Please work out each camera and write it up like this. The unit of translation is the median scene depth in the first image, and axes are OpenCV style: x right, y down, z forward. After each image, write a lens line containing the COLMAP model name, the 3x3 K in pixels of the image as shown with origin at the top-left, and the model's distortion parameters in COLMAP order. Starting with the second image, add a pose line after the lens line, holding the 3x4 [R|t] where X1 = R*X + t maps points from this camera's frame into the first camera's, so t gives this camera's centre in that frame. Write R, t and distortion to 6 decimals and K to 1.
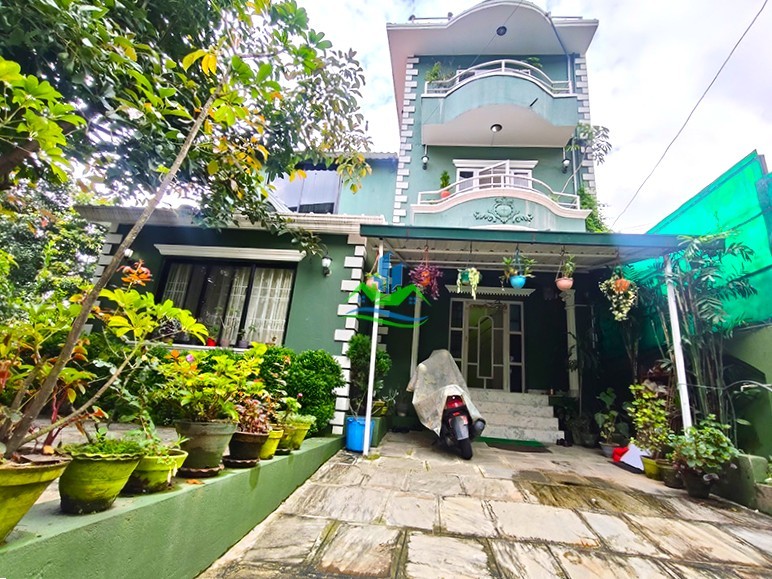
lens RADIAL K [[375.1, 0, 396.0], [0, 375.1, 298.1], [0, 0, 1]] dist [0.004728, 0.000666]
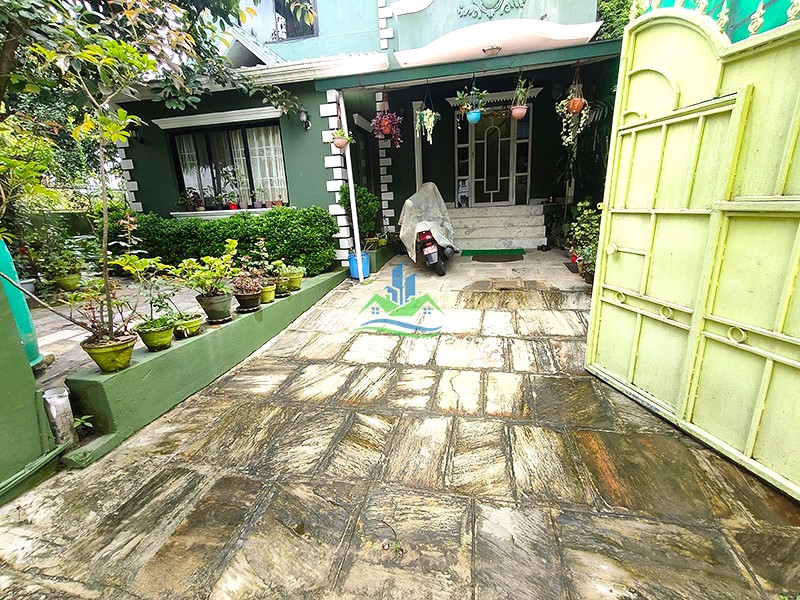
lens RADIAL K [[371.5, 0, 408.2], [0, 371.5, 310.7], [0, 0, 1]] dist [0.000317, 0.000399]
pose [[0.983496, -0.083499, -0.160508, 0.274457], [0.155053, 0.846156, 0.509881, -0.144262], [0.093240, -0.526353, 0.845138, -0.165956]]
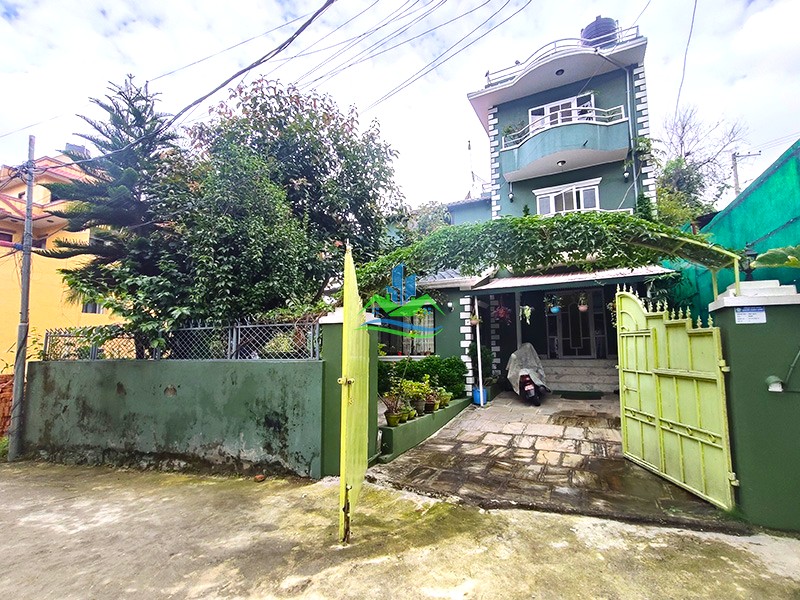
lens RADIAL K [[371.5, 0, 408.2], [0, 371.5, 310.7], [0, 0, 1]] dist [0.000317, 0.000399]
pose [[0.925351, -0.128450, -0.356687, 0.318253], [0.183168, 0.975231, 0.123991, -0.395381], [0.331926, -0.180069, 0.925959, -0.875605]]
